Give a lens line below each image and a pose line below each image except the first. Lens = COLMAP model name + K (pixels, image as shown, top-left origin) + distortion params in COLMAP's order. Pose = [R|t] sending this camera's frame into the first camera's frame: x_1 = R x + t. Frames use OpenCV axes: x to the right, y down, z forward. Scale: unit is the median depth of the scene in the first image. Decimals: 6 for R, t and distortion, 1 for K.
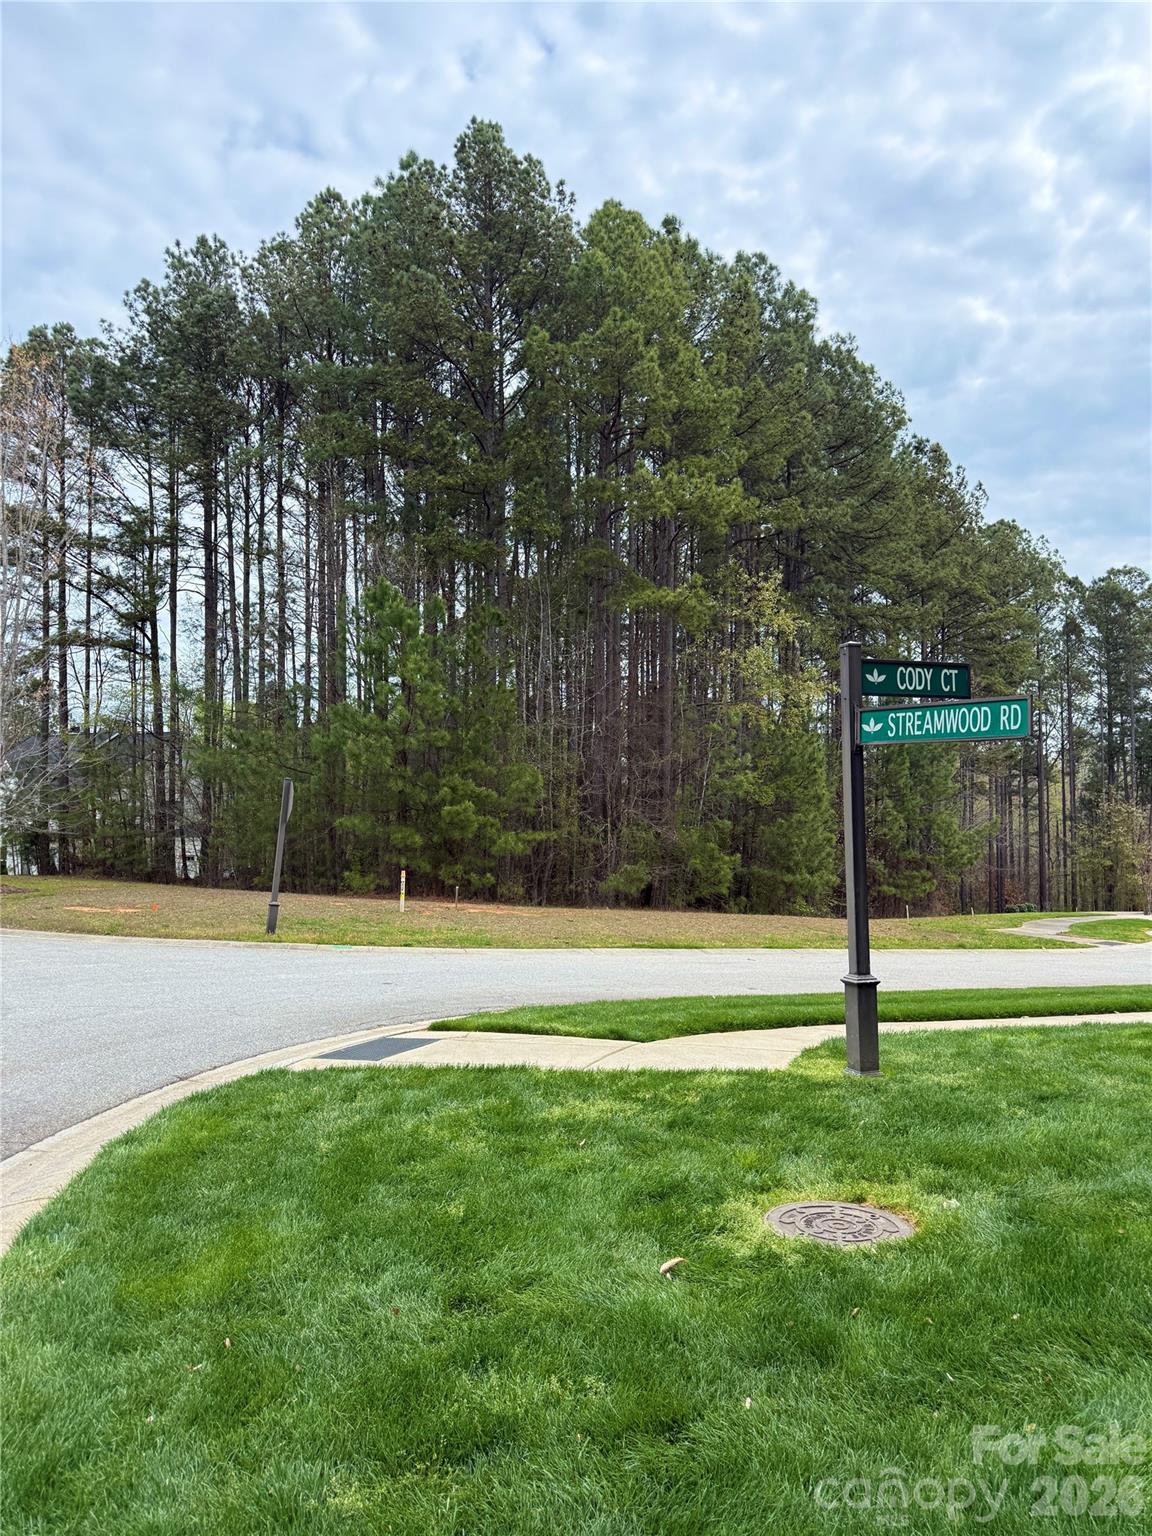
lens RADIAL K [[1063.9, 0, 572.1], [0, 1063.9, 769.7], [0, 0, 1]] dist [0.005117, -0.019005]
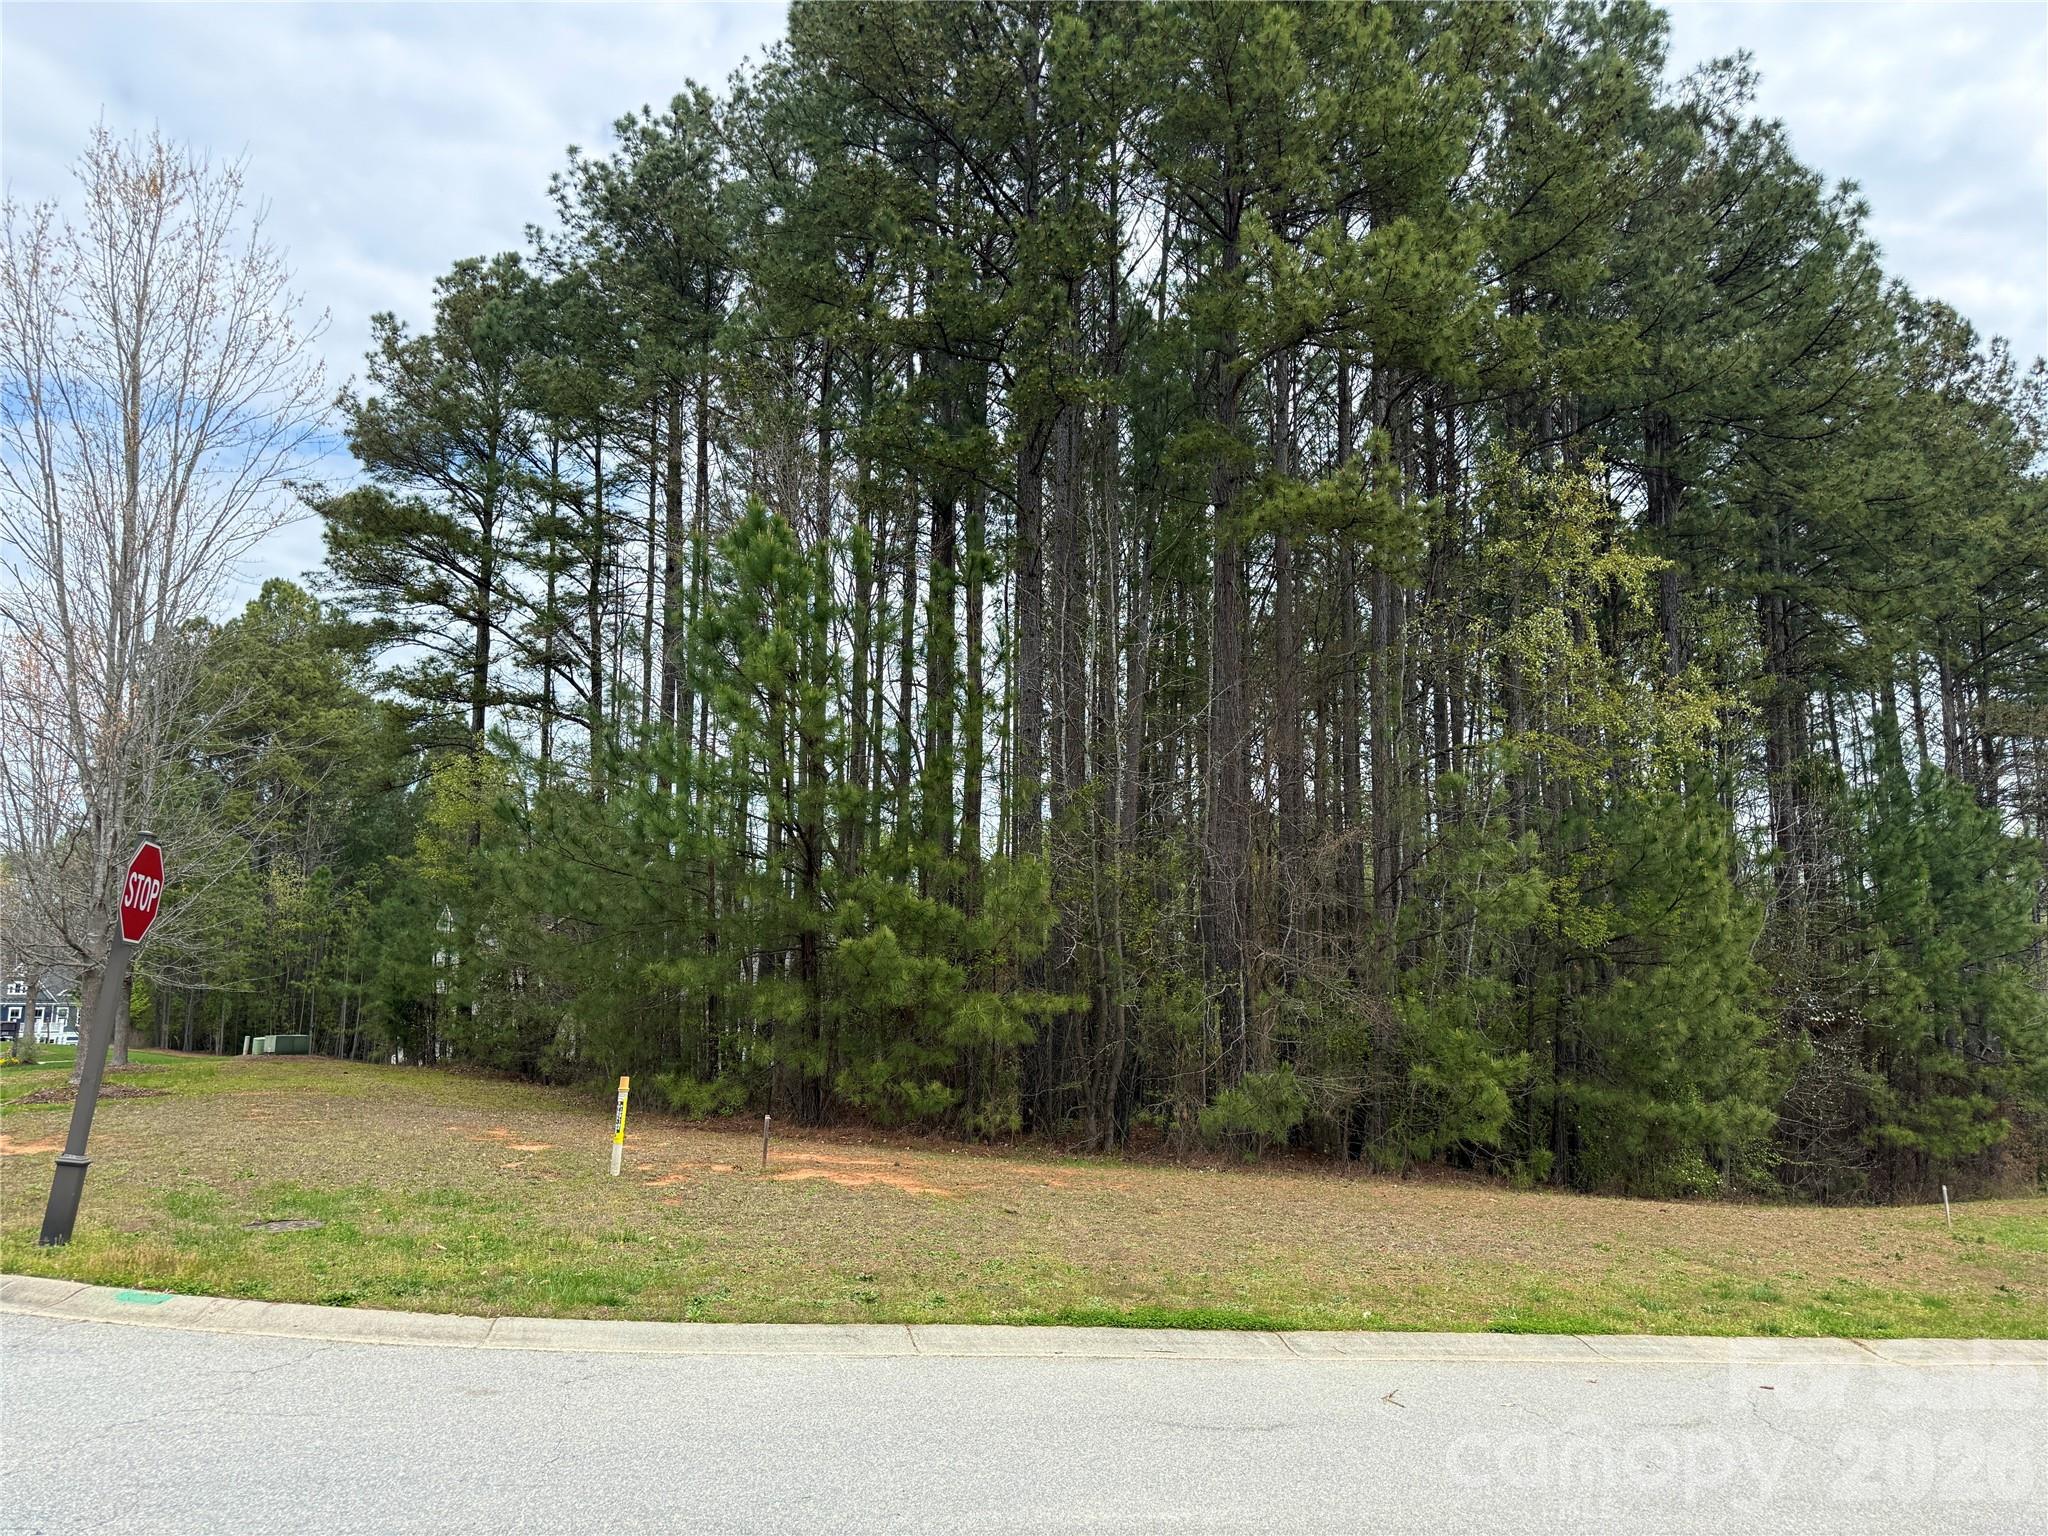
lens RADIAL K [[1418.6, 0, 1019.2], [0, 1418.6, 776.2], [0, 0, 1]] dist [0.005117, -0.019005]
pose [[0.965746, -0.026308, -0.258154, 0.096624], [-0.001691, 0.994188, -0.107641, 0.023717], [0.259486, 0.104390, 0.960089, 0.309203]]
